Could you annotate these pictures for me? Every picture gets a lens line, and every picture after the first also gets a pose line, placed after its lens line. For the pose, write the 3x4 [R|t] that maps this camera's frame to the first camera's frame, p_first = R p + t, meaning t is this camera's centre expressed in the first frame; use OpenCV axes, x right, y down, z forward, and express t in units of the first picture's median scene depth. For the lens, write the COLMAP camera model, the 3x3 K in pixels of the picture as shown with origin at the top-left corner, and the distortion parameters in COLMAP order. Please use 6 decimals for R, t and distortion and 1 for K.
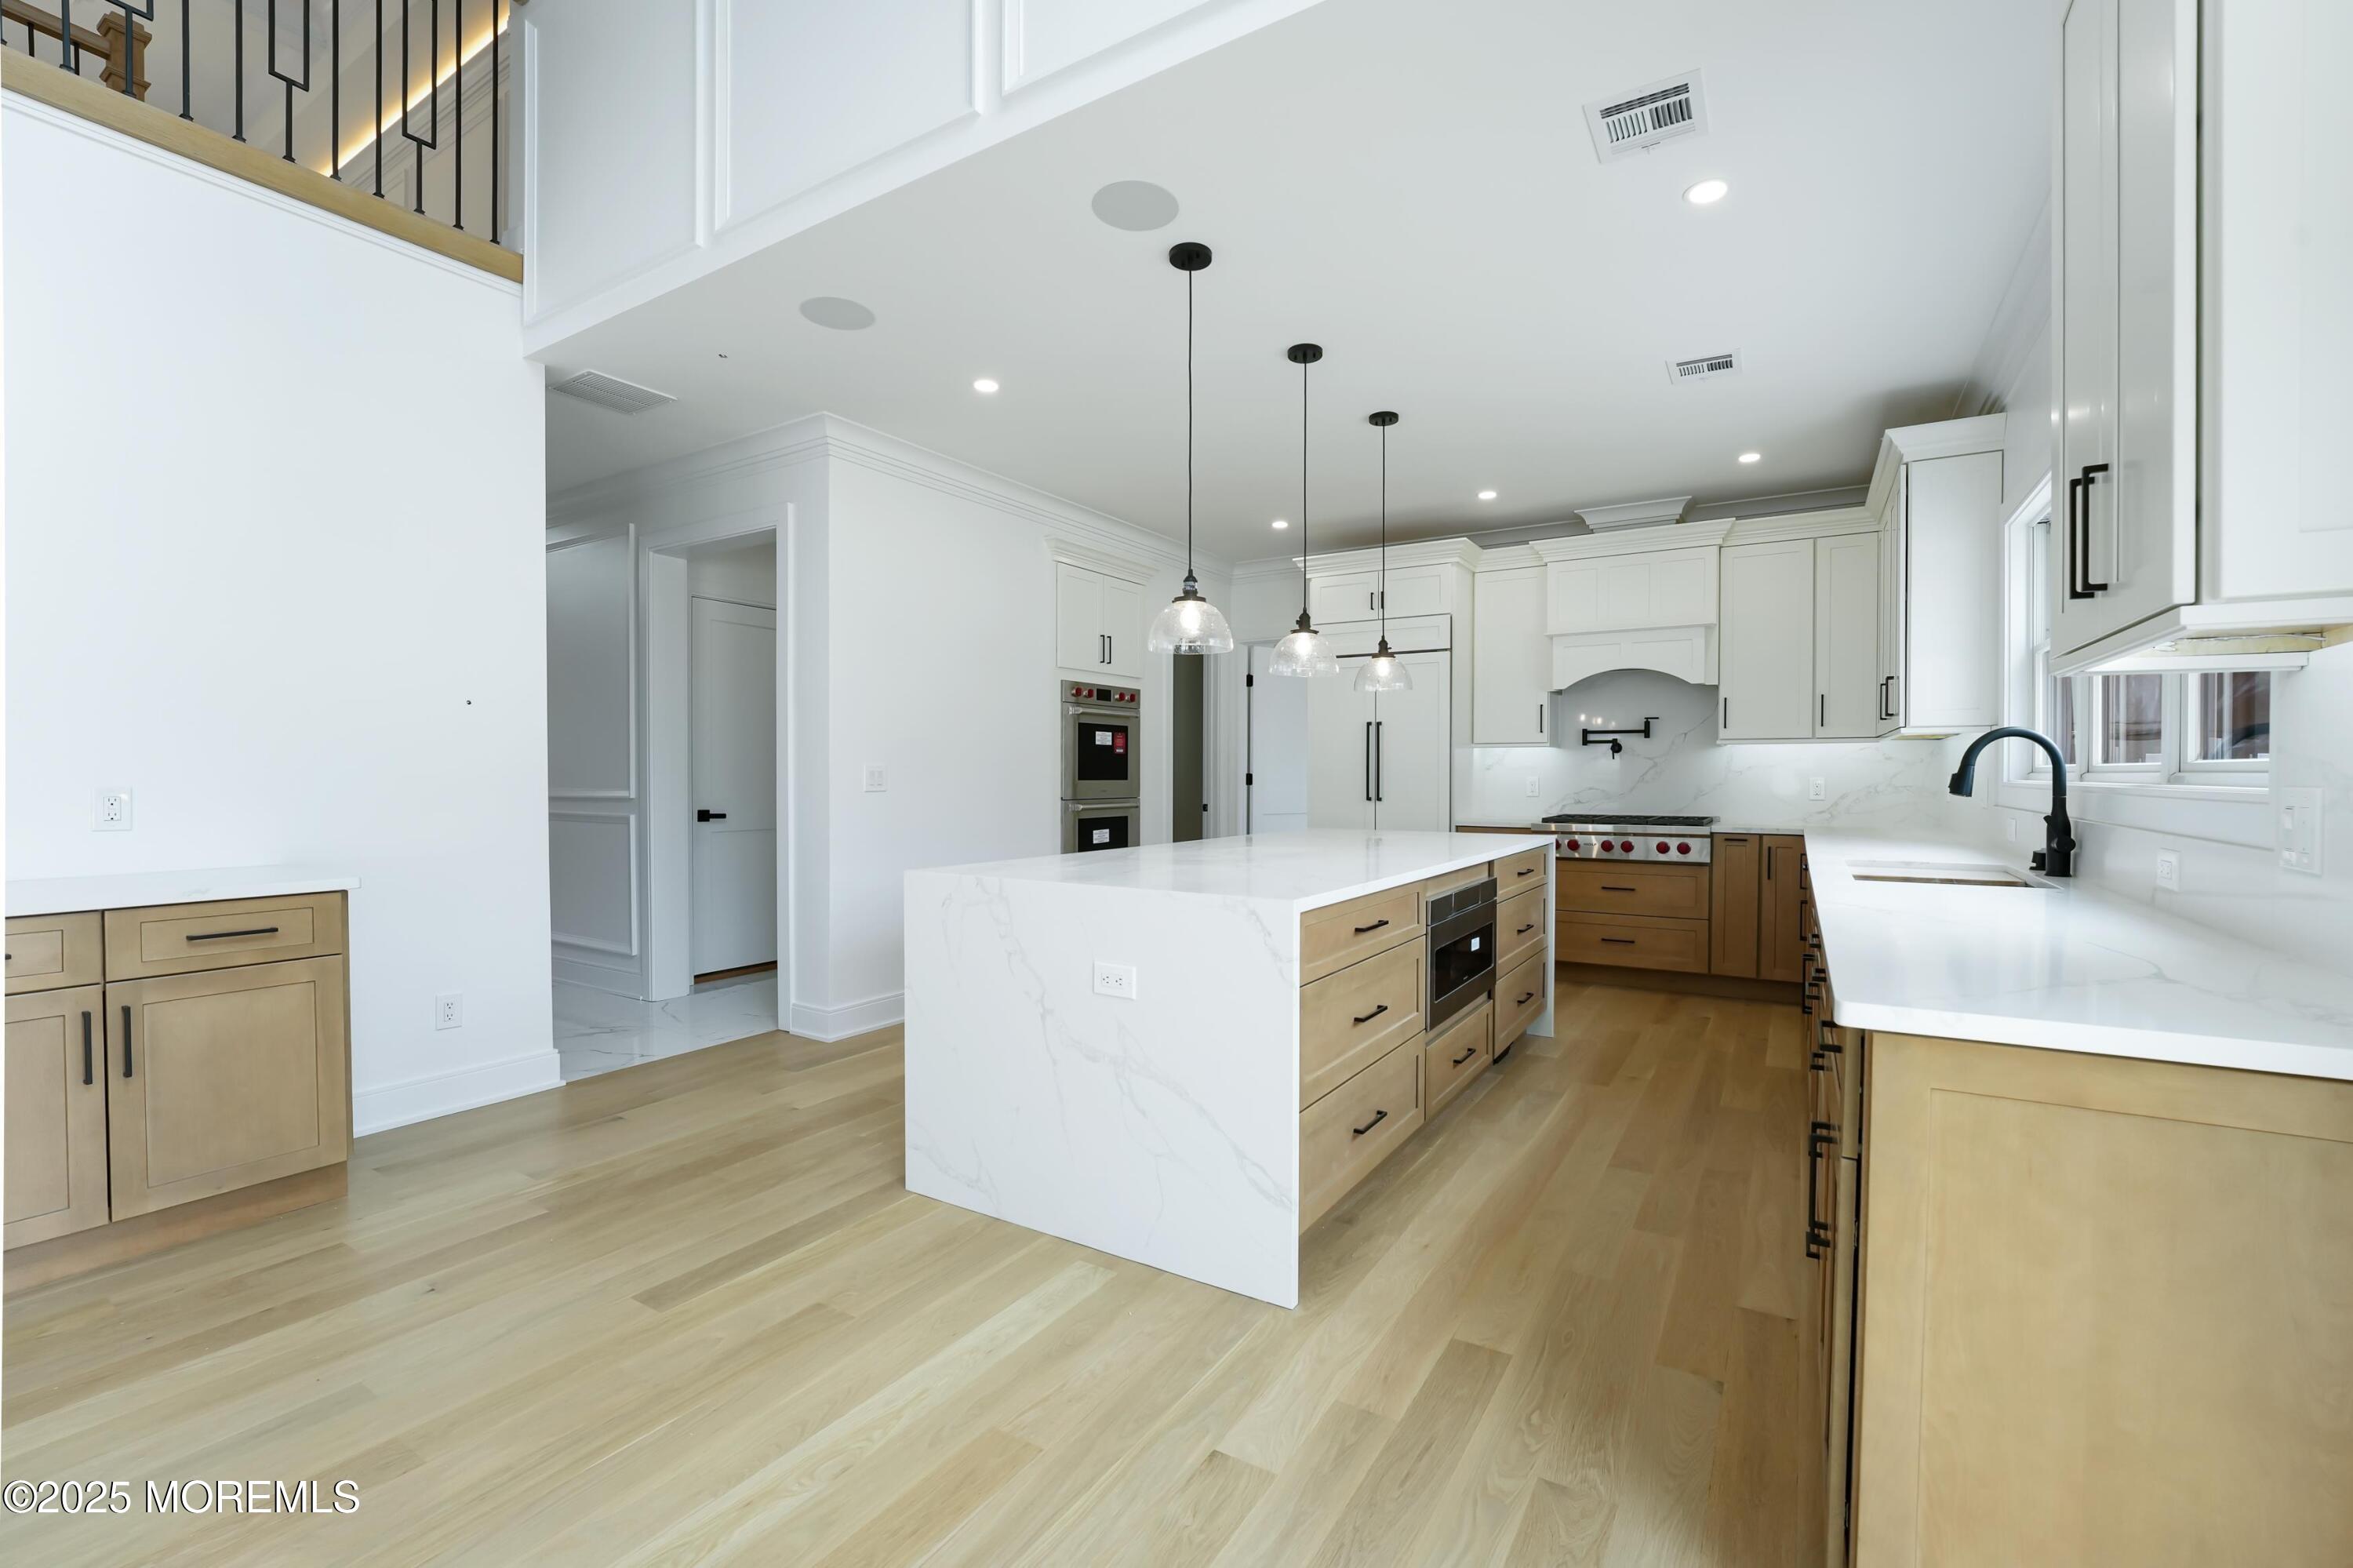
lens RADIAL K [[978.0, 0, 1176.5], [0, 978.0, 784.0], [0, 0, 1]] dist [-0.019806, -0.000145]
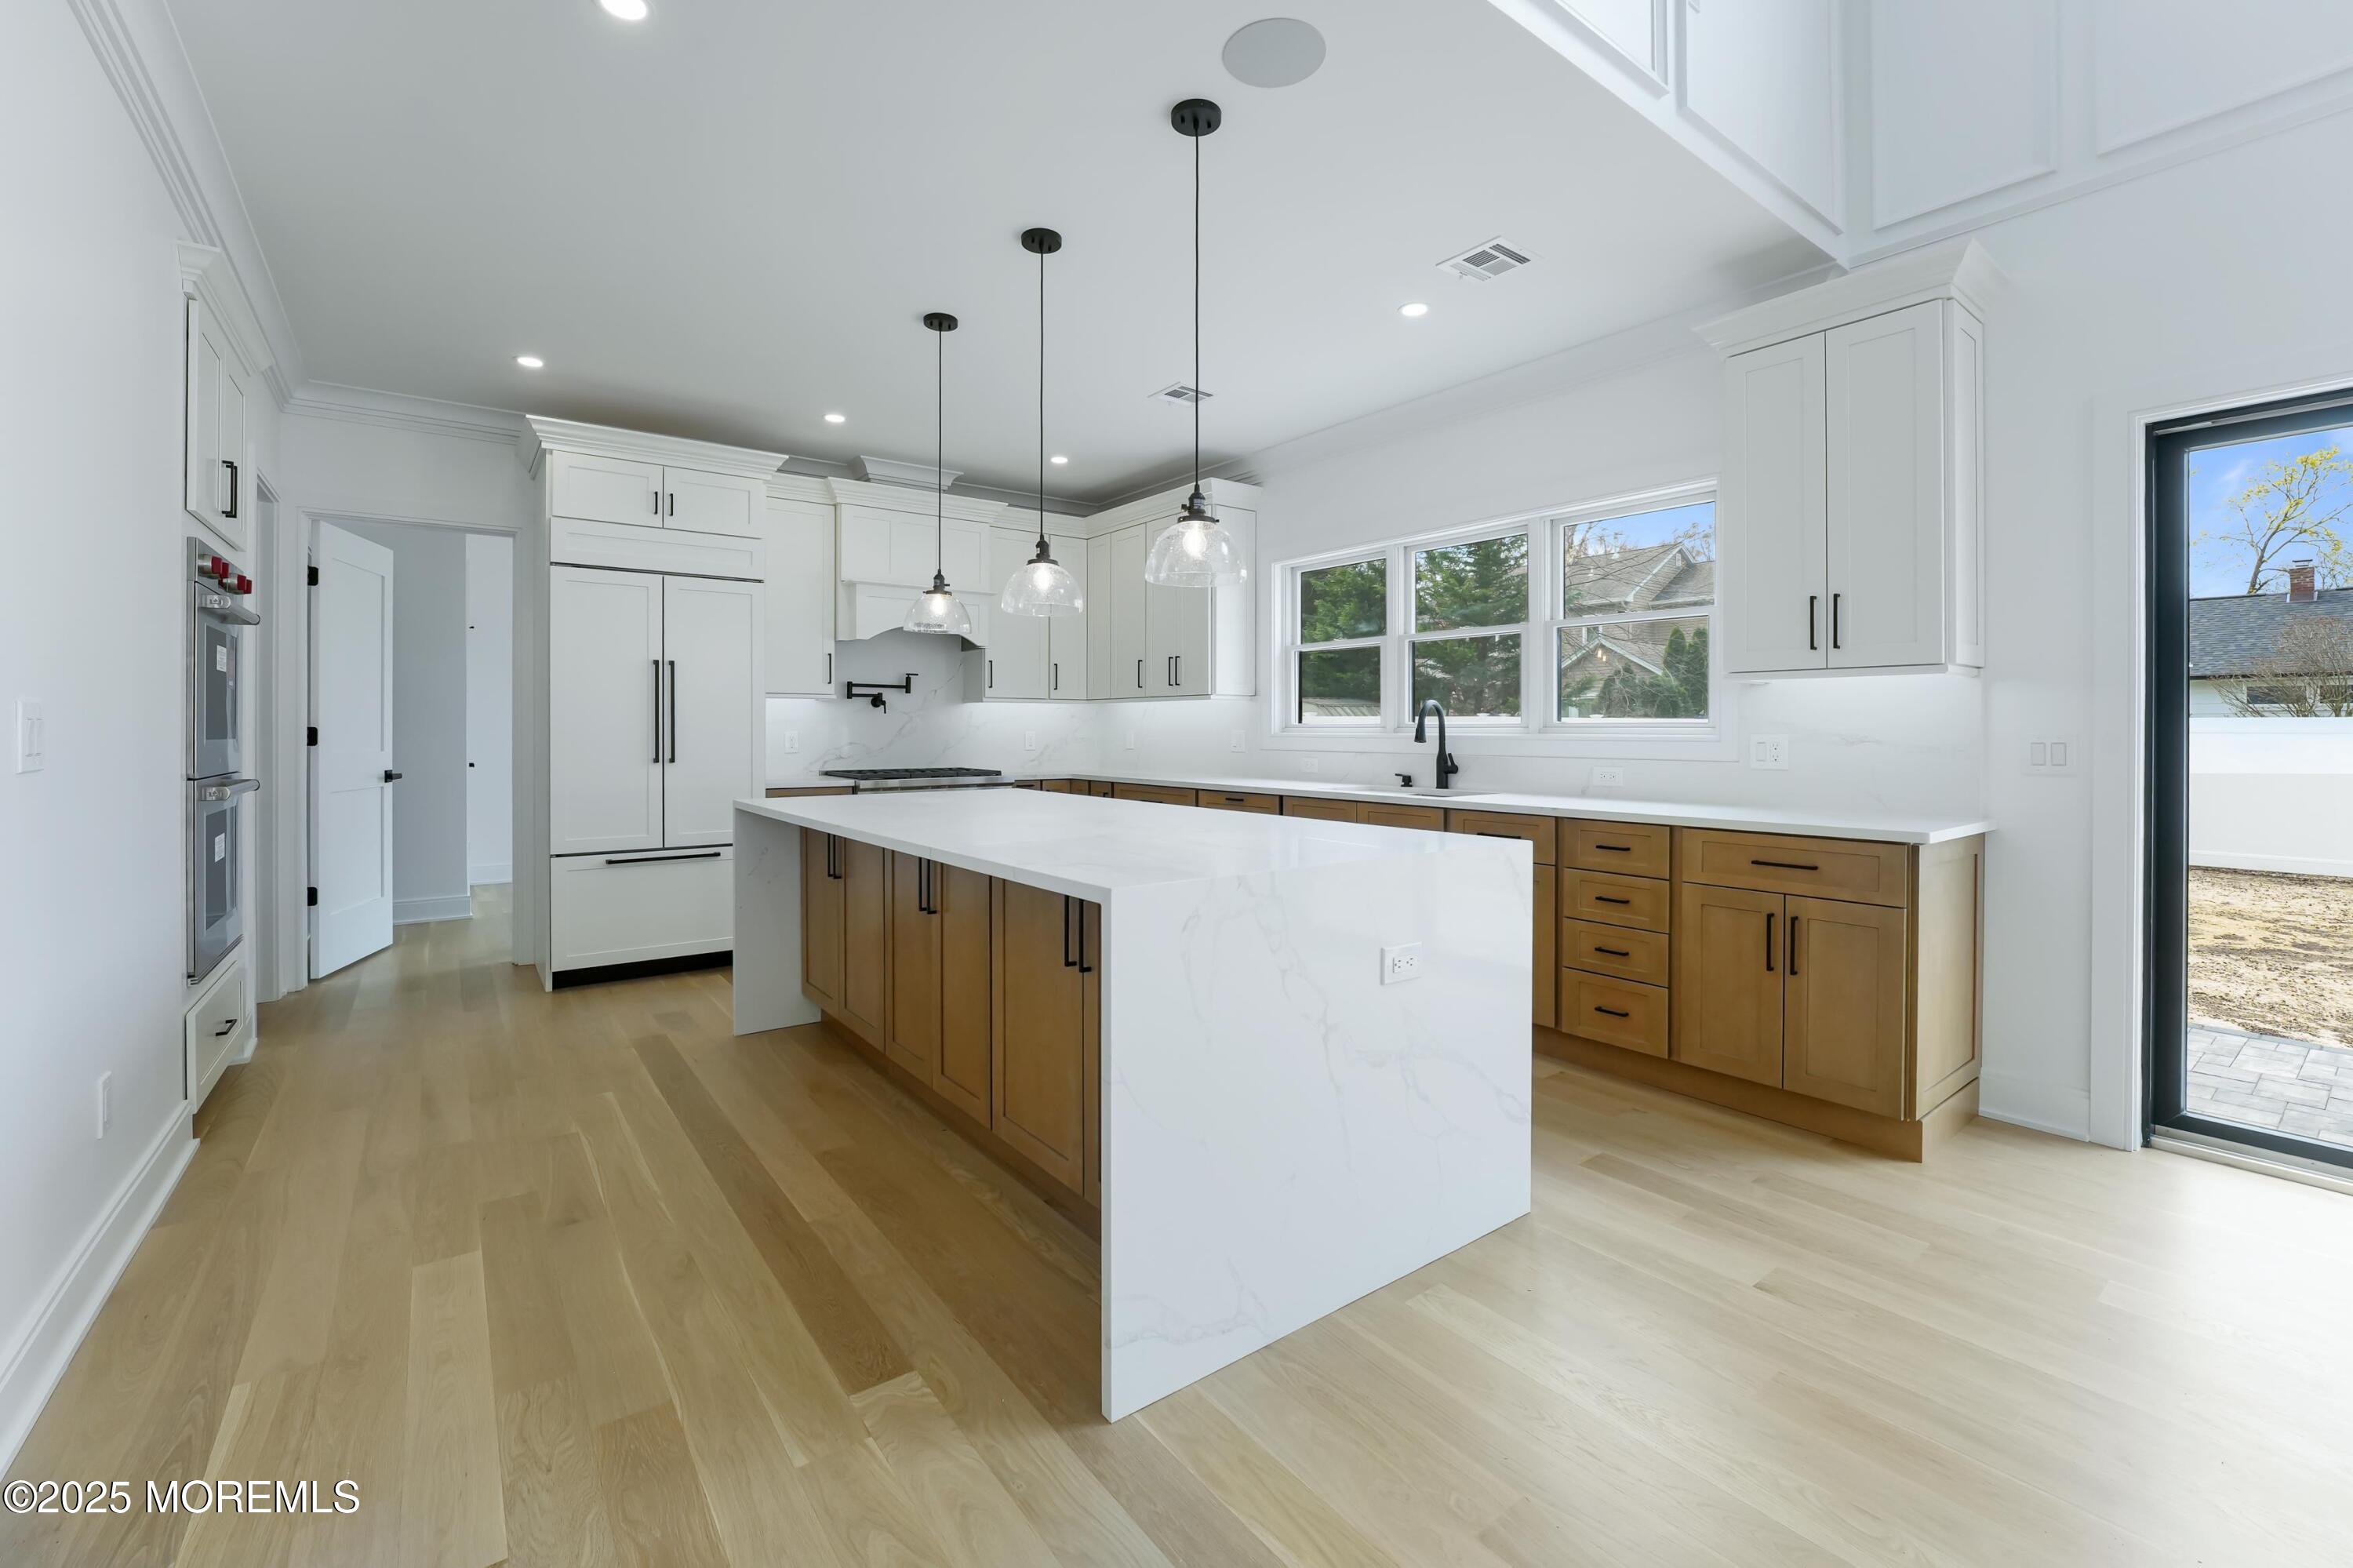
lens RADIAL K [[997.2, 0, 1178.4], [0, 997.2, 731.9], [0, 0, 1]] dist [-0.019111, 0.000151]
pose [[0.361448, -0.001805, 0.932390, -0.715842], [0.008571, 0.999962, -0.001386, -0.004593], [-0.932353, 0.008493, 0.361450, 0.640054]]
